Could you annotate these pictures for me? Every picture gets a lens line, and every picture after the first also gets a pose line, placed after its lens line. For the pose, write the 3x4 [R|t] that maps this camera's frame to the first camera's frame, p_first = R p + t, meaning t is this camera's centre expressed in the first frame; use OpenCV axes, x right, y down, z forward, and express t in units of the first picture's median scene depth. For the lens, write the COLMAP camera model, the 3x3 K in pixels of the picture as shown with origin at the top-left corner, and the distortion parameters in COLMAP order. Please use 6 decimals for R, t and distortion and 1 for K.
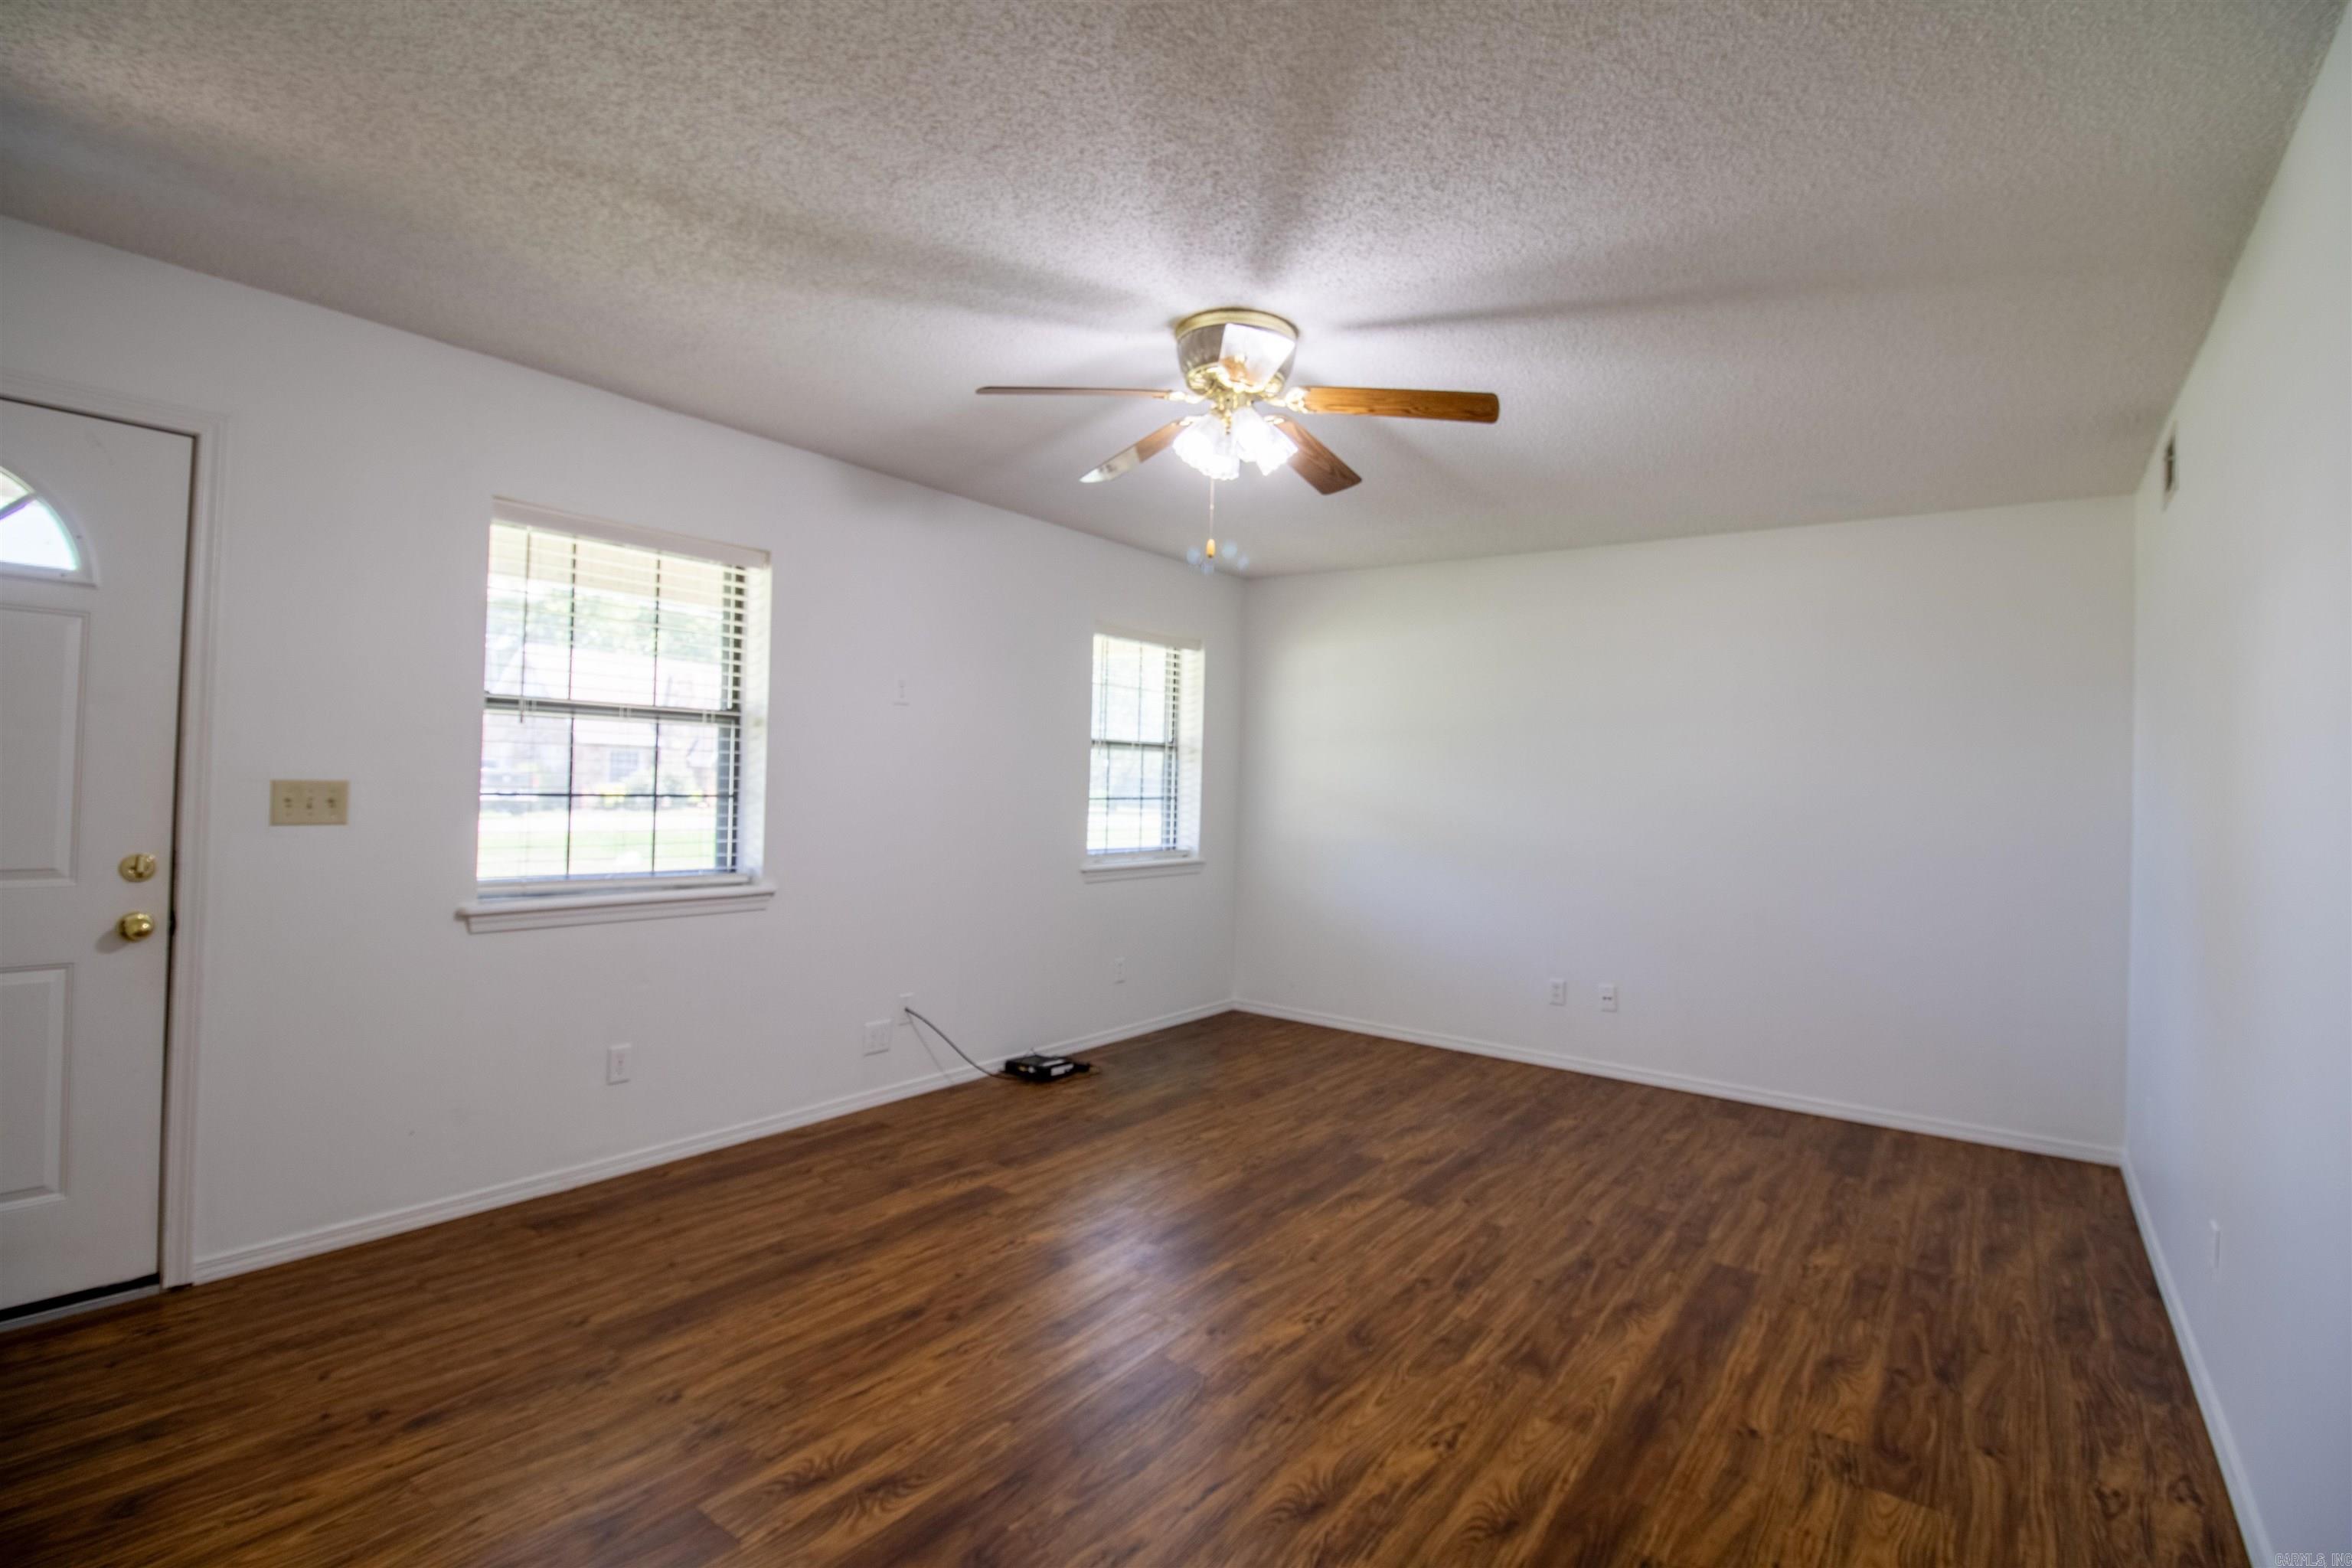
lens RADIAL K [[1091.9, 0, 1196.0], [0, 1091.9, 759.6], [0, 0, 1]] dist [0.003100, -0.015674]
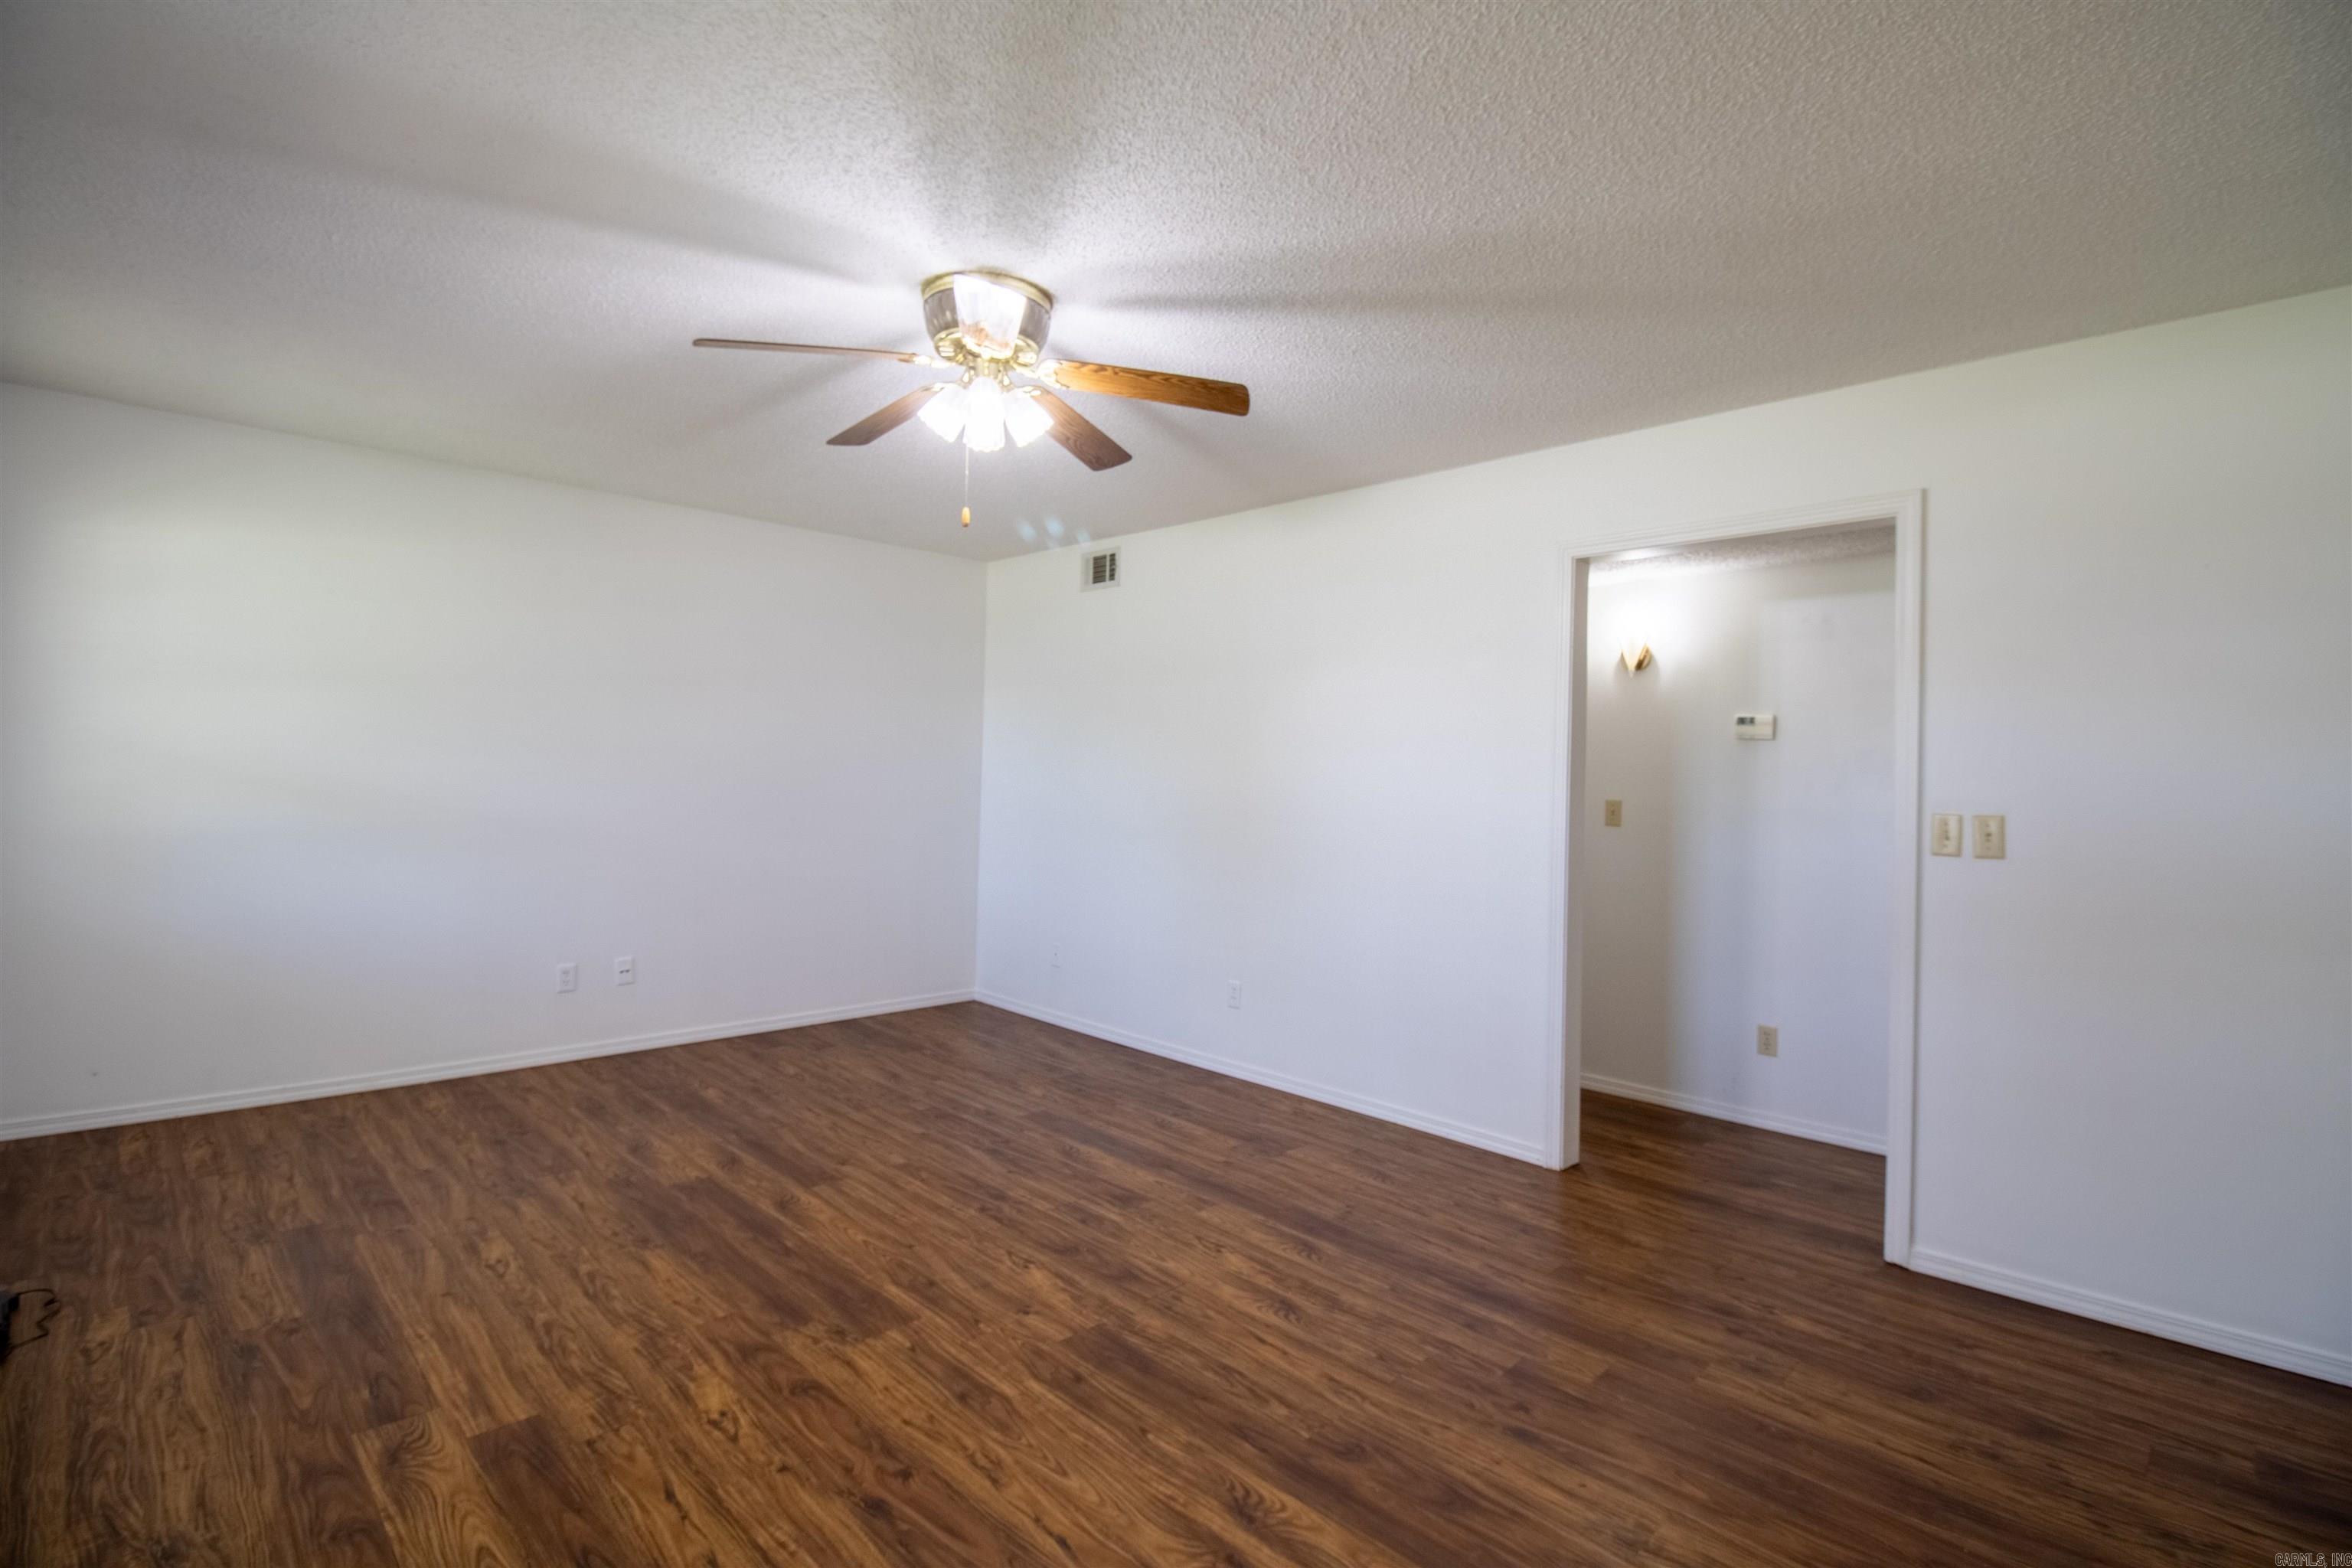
lens RADIAL K [[1091.9, 0, 1196.0], [0, 1091.9, 759.6], [0, 0, 1]] dist [0.003100, -0.015674]
pose [[0.149669, -0.014088, 0.988636, -0.848579], [-0.040535, 0.998970, 0.020372, -0.012679], [-0.987905, -0.043124, 0.148944, 0.634870]]
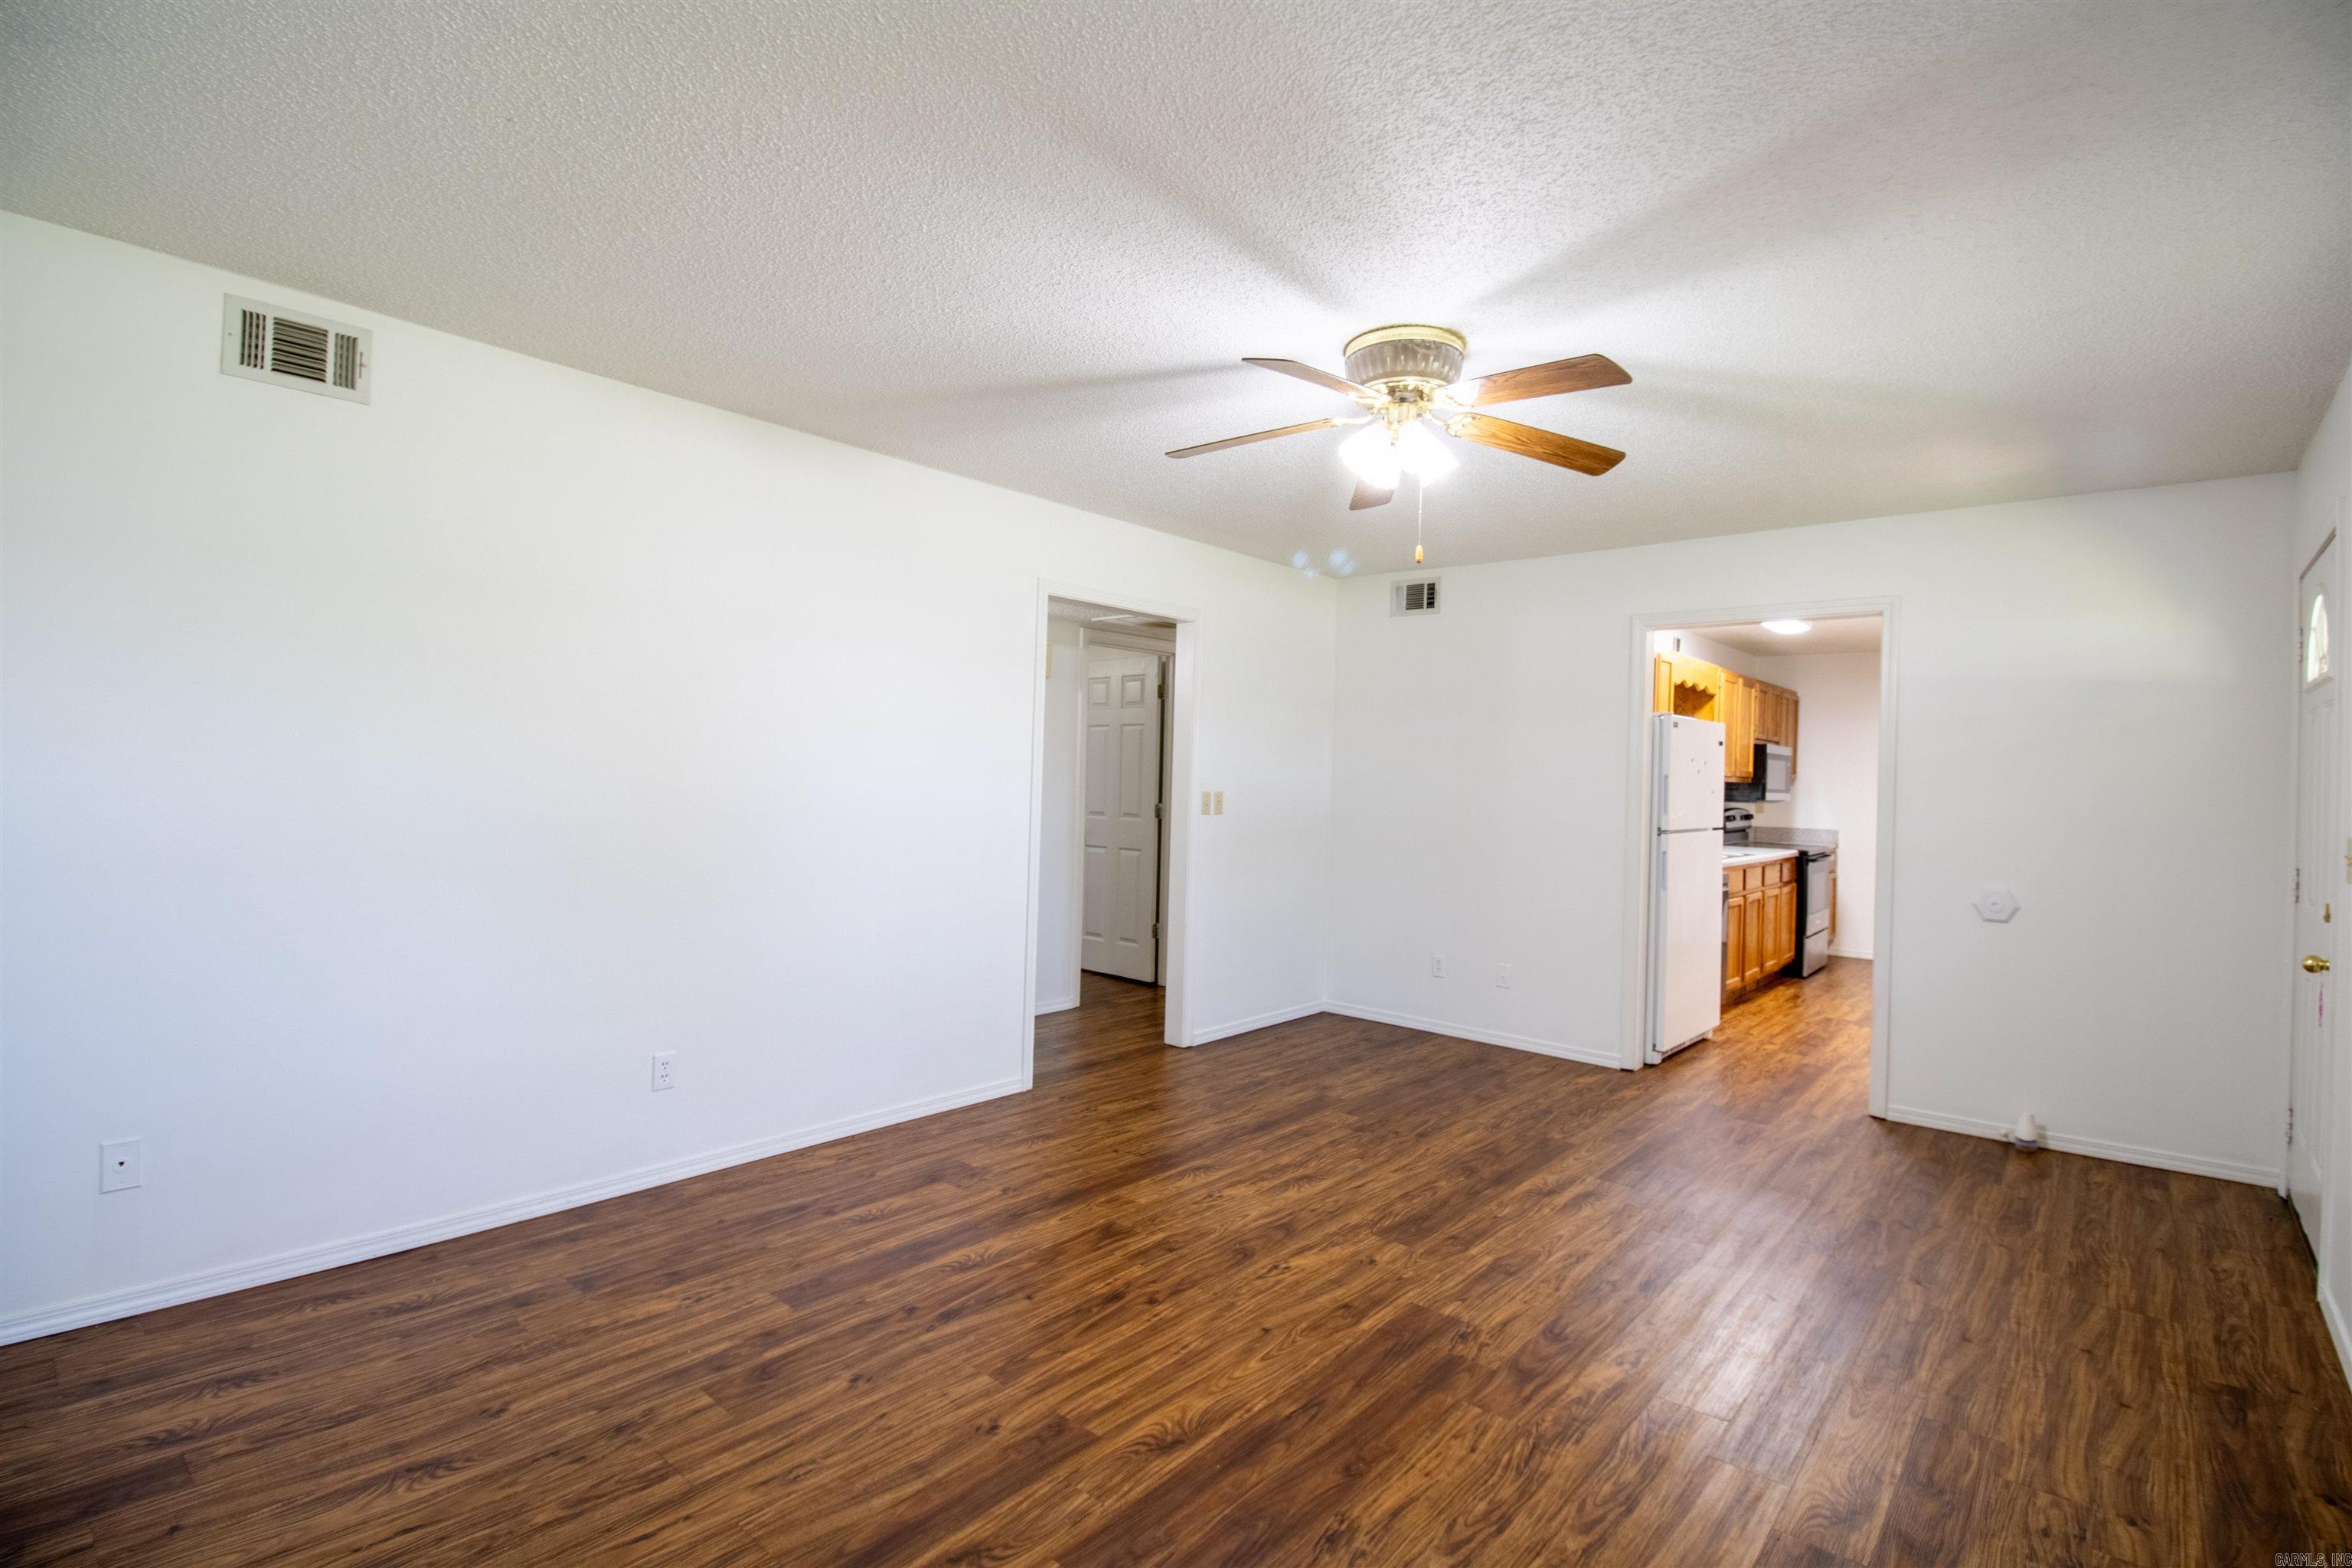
lens RADIAL K [[1091.9, 0, 1196.0], [0, 1091.9, 759.6], [0, 0, 1]] dist [0.003100, -0.015674]
pose [[-0.995439, -0.056790, 0.076655, 0.125369], [-0.059570, 0.997628, -0.034479, 0.041658], [-0.074515, -0.038889, -0.996461, 1.938639]]
